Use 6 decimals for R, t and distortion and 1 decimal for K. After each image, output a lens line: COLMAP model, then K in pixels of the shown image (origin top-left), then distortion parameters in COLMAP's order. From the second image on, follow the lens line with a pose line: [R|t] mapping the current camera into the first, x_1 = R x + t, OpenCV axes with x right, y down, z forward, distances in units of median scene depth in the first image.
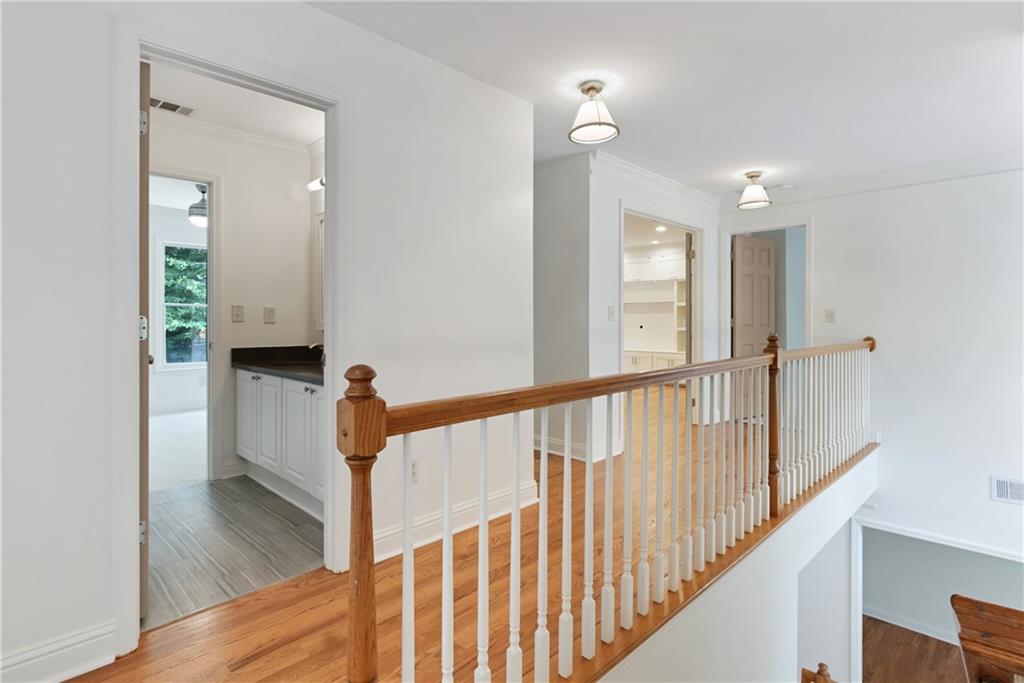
lens RADIAL K [[517.1, 0, 512.9], [0, 517.1, 318.7], [0, 0, 1]] dist [-0.002177, -0.000545]
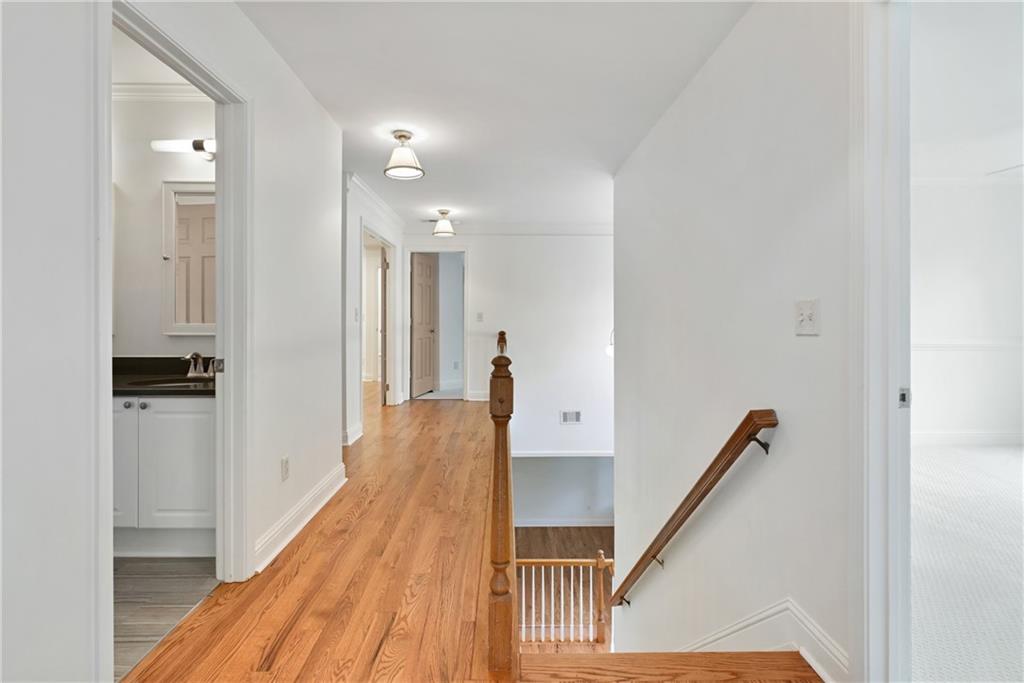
lens RADIAL K [[488.9, 0, 511.5], [0, 488.9, 314.4], [0, 0, 1]] dist [-0.002001, -0.000236]
pose [[0.689345, 0.005345, 0.724413, -0.311939], [-0.002571, 0.999985, -0.004932, -0.005432], [-0.724428, 0.001537, 0.689348, -0.003908]]
